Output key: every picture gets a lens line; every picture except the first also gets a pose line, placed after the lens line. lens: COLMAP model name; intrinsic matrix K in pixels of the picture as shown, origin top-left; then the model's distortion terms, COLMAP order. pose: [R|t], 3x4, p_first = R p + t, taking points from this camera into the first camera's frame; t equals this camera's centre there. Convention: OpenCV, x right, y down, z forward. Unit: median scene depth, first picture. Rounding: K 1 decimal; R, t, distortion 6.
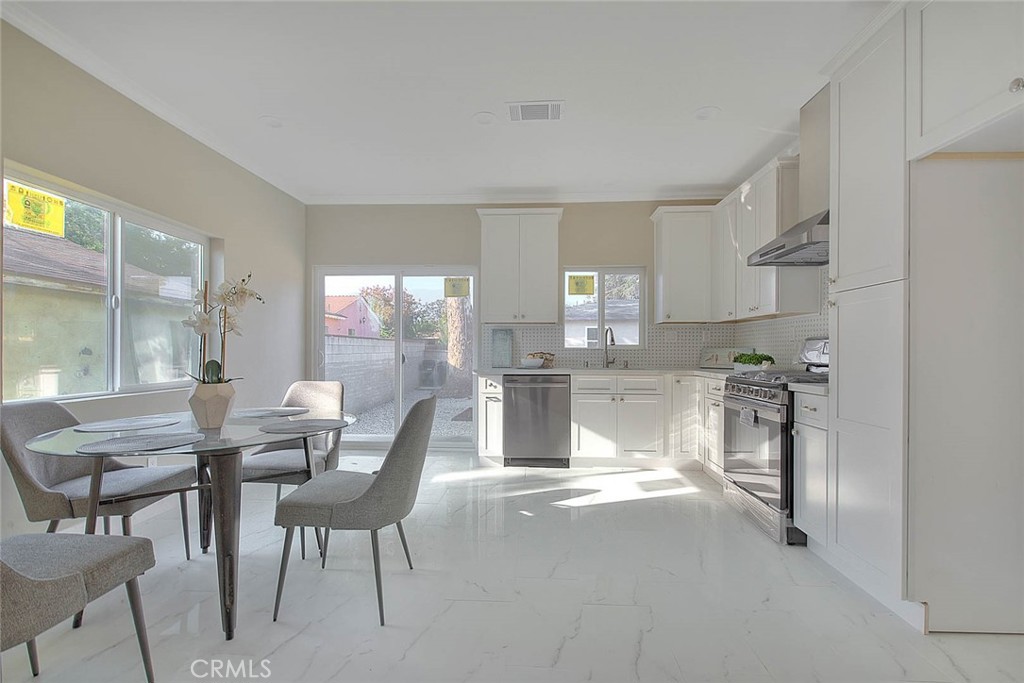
lens RADIAL K [[454.0, 0, 514.6], [0, 454.0, 348.3], [0, 0, 1]] dist [0.001249, 0.000116]
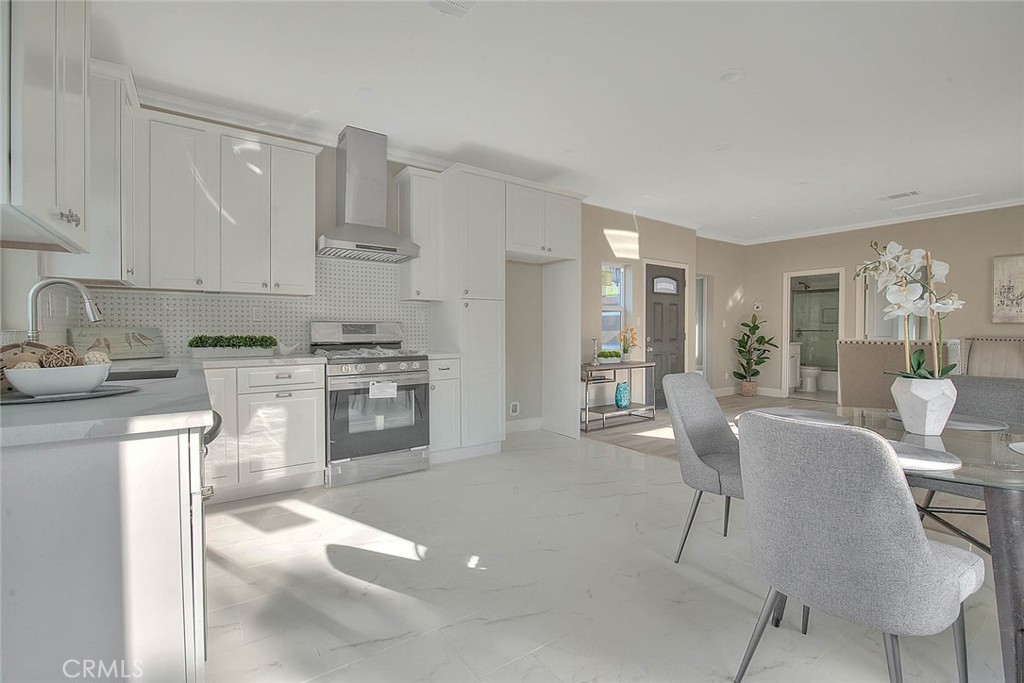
lens RADIAL K [[457.7, 0, 512.0], [0, 457.7, 341.5], [0, 0, 1]] dist [-0.013340, -0.000022]
pose [[-0.626353, -0.025942, 0.779108, -0.415709], [-0.008769, 0.999617, 0.026235, -0.002833], [-0.779490, 0.009600, -0.626341, 1.031691]]
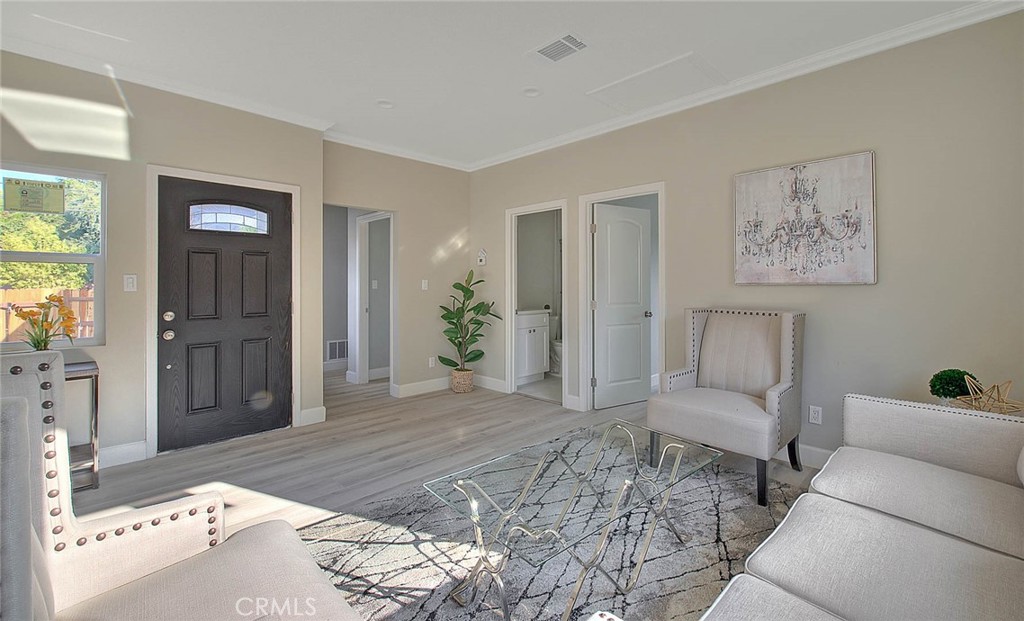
lens RADIAL K [[448.9, 0, 509.3], [0, 448.9, 281.8], [0, 0, 1]] dist [-0.000021, -0.000112]
pose [[-0.740285, 0.001572, 0.672292, -0.502211], [-0.003854, 0.999971, -0.006582, -0.033169], [-0.672282, -0.007464, -0.740257, -0.095063]]
